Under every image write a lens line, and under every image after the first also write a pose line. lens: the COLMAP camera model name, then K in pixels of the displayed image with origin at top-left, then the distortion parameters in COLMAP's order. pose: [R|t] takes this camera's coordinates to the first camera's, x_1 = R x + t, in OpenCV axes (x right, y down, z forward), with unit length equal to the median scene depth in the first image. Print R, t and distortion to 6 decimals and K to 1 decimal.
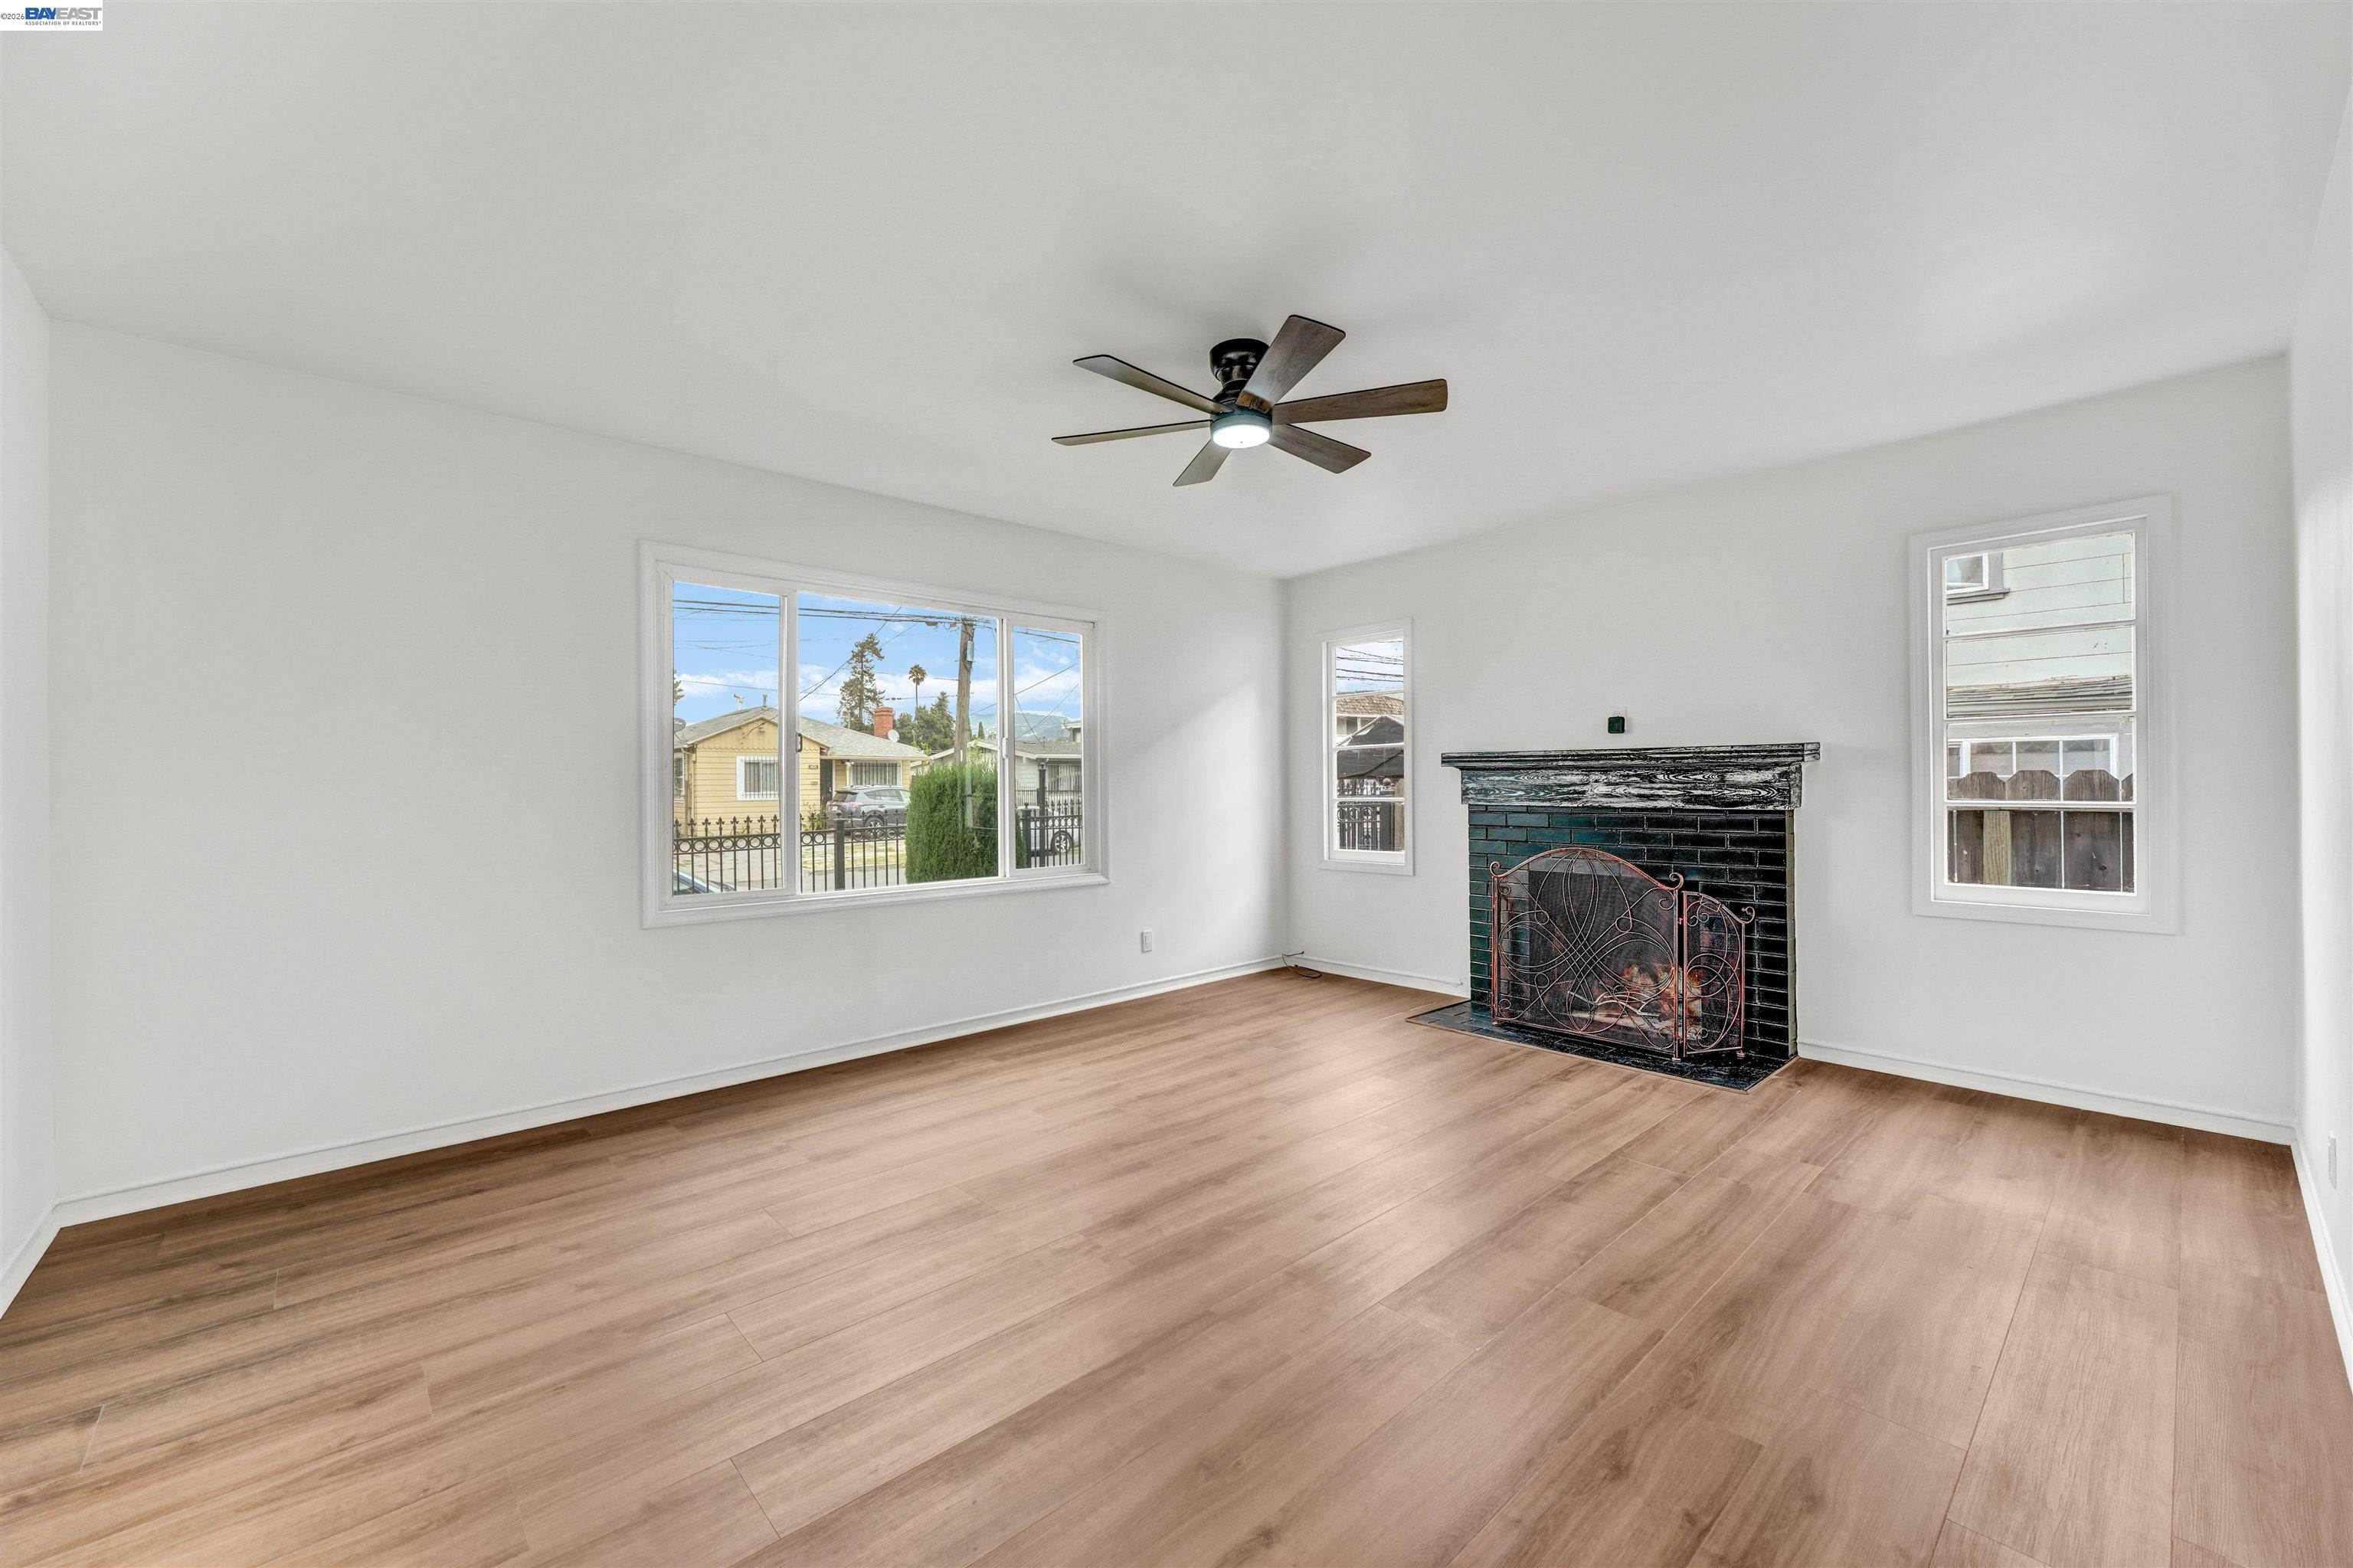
lens RADIAL K [[934.8, 0, 1163.6], [0, 934.8, 785.2], [0, 0, 1]] dist [0.004209, -0.003577]
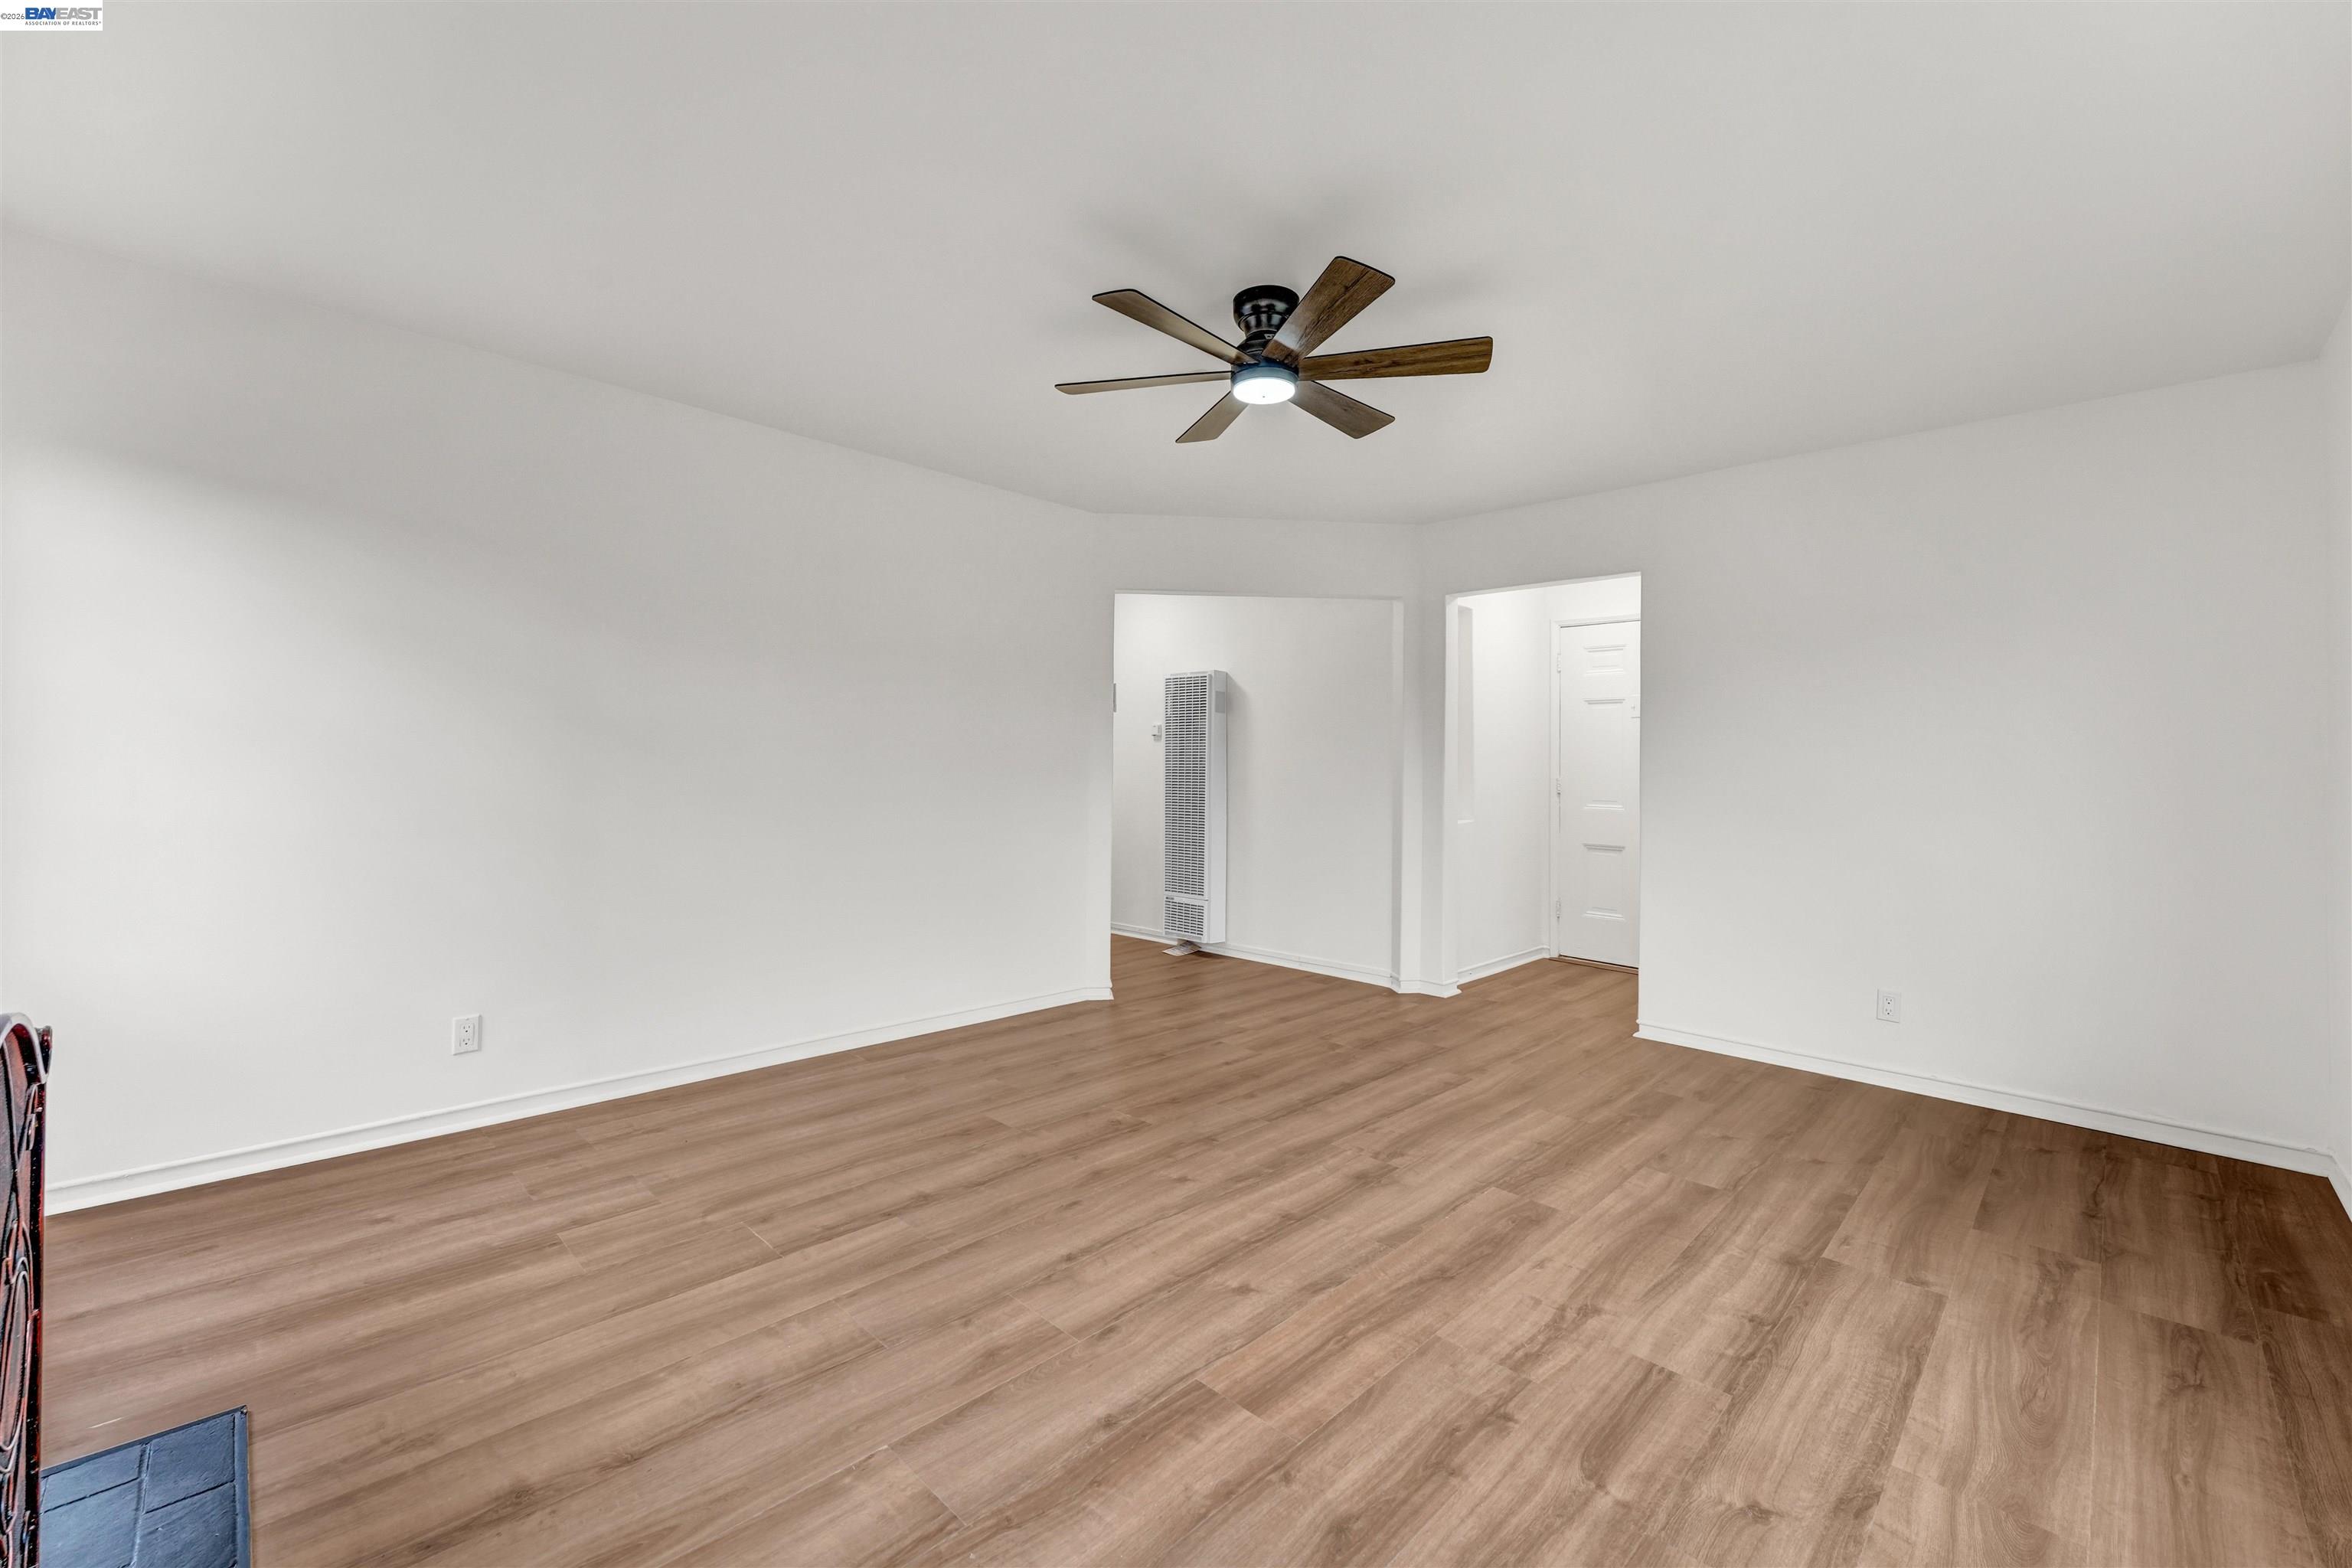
lens RADIAL K [[960.0, 0, 1160.4], [0, 960.0, 763.5], [0, 0, 1]] dist [0.001792, -0.002449]
pose [[-0.998593, -0.005567, -0.052733, 0.162596], [-0.005394, 0.999980, -0.003423, -0.000689], [0.052751, -0.003133, -0.998603, 1.337949]]
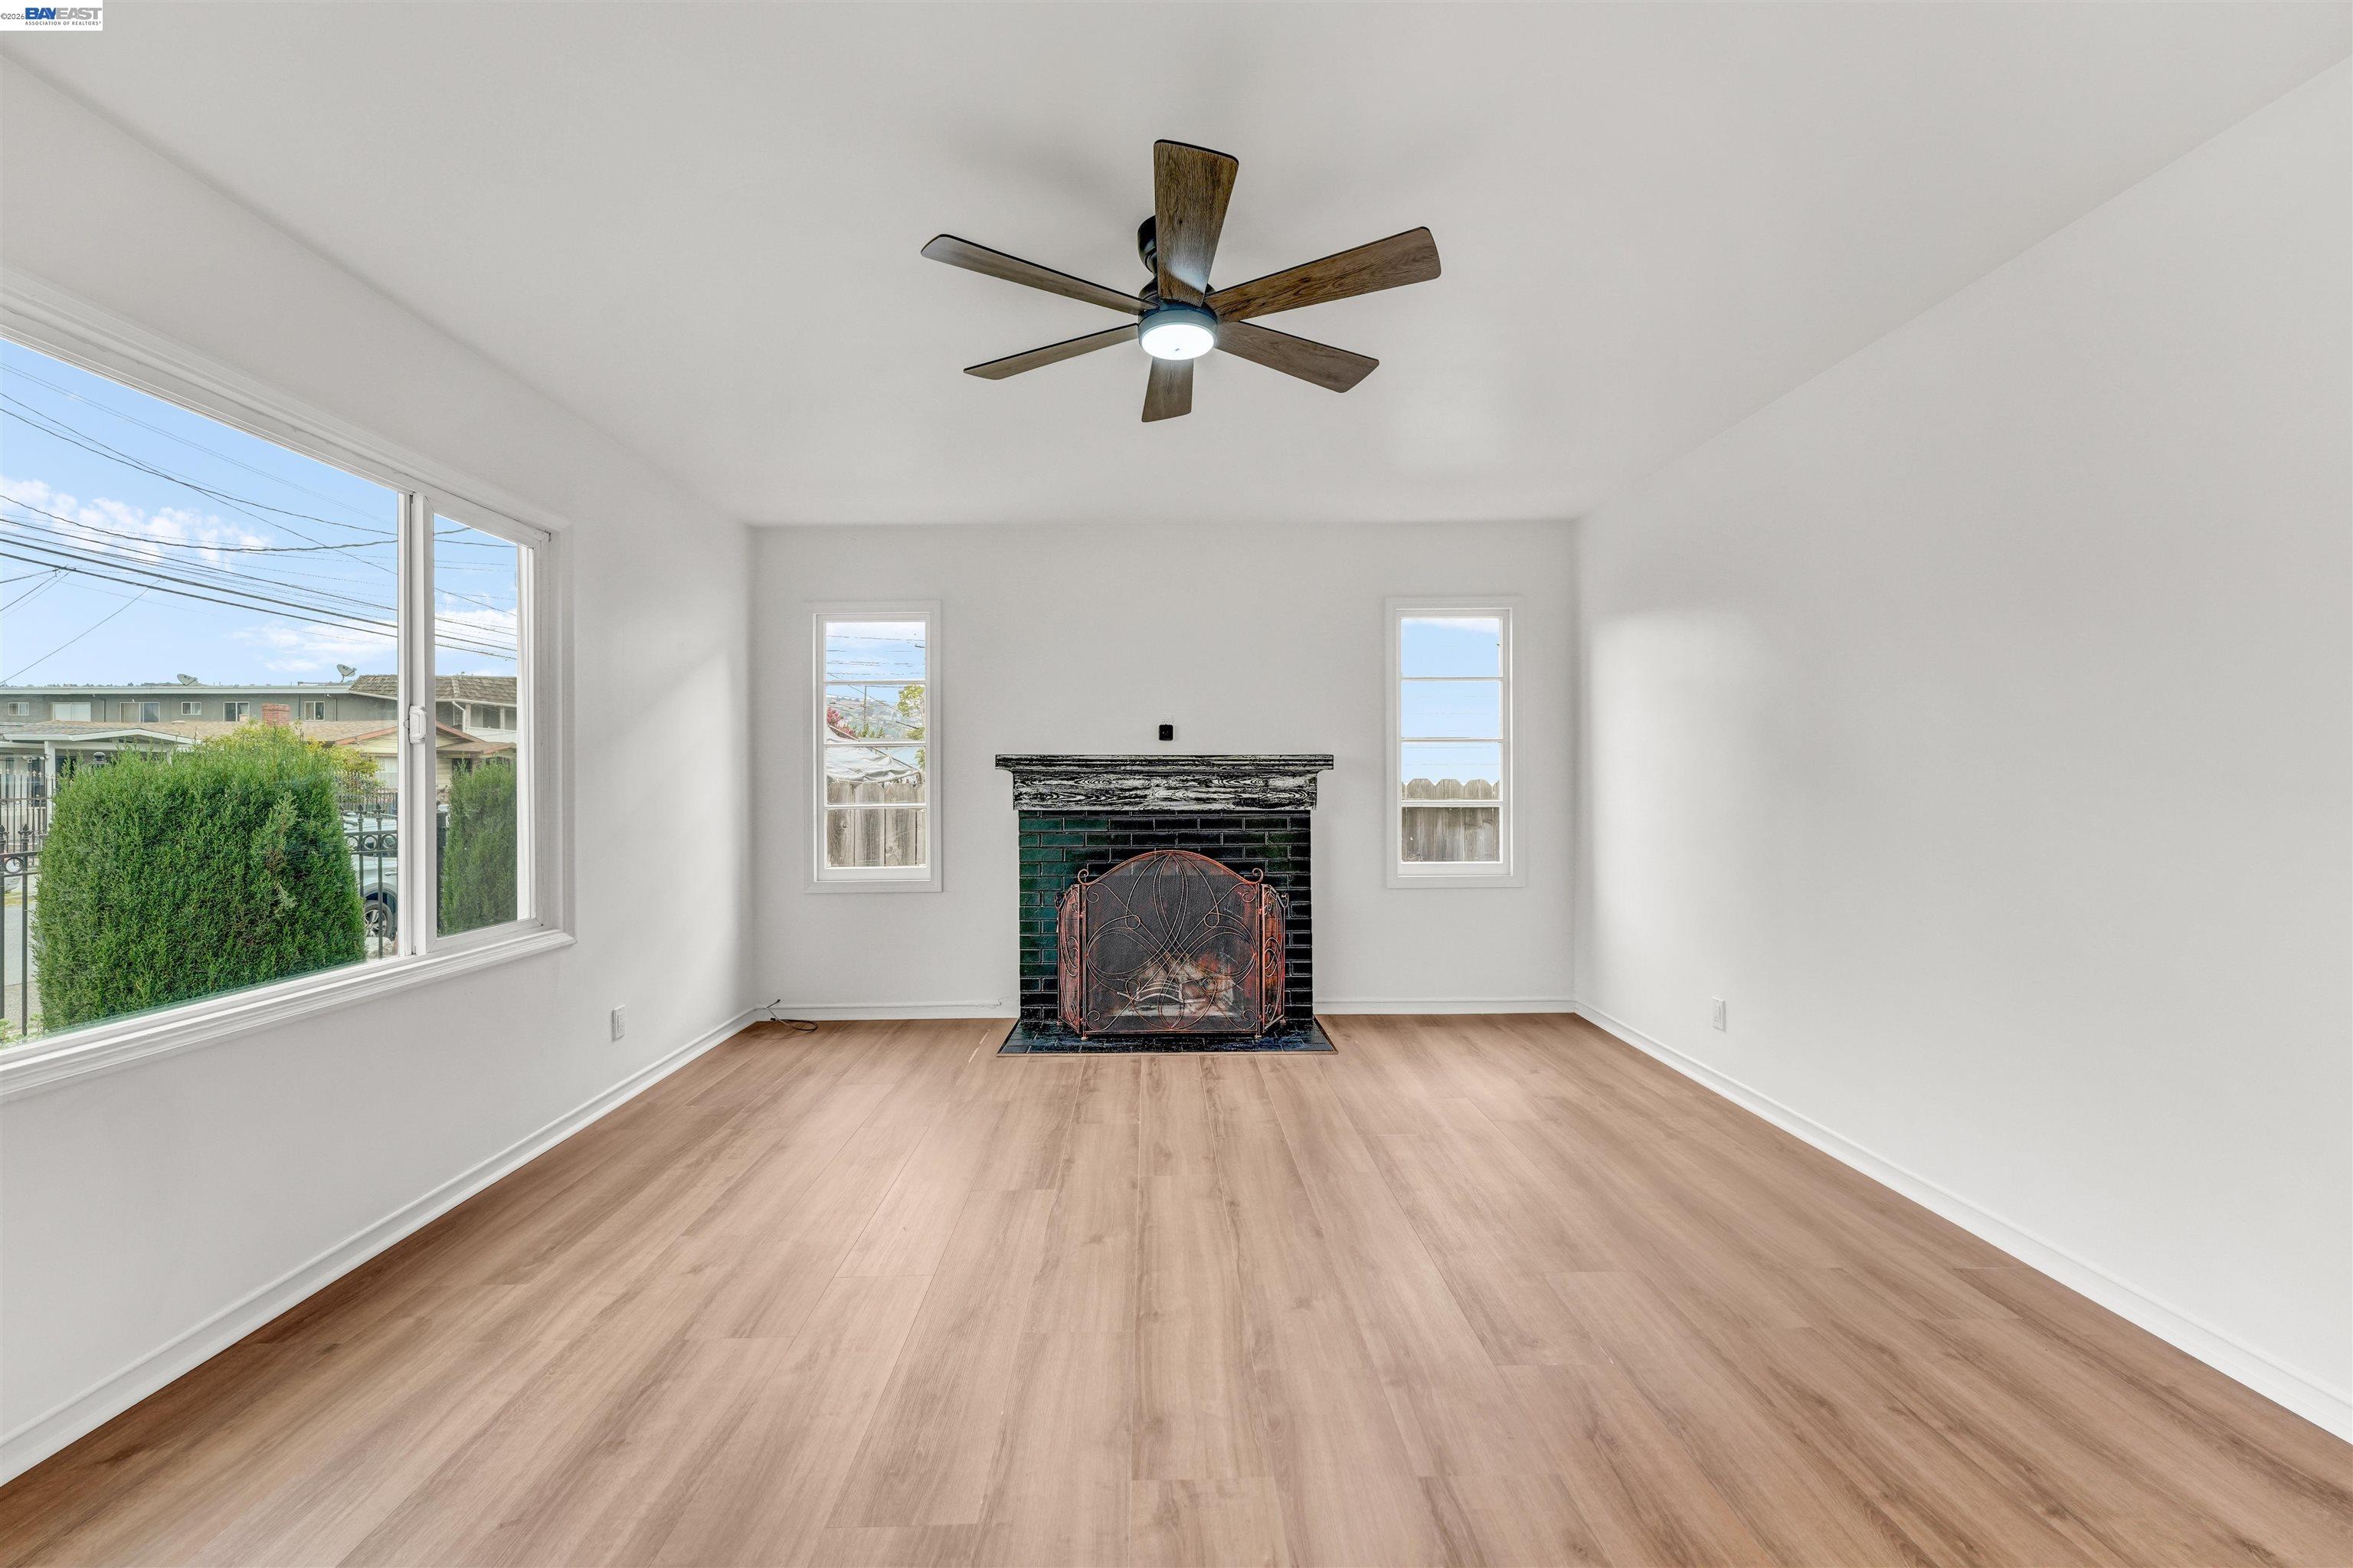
lens RADIAL K [[934.8, 0, 1163.6], [0, 934.8, 785.2], [0, 0, 1]] dist [0.004209, -0.003577]
pose [[0.658426, 0.001778, 0.752644, -0.354144], [0.001290, 0.999993, -0.003491, -0.001208], [-0.752645, 0.003270, 0.658419, 0.347466]]
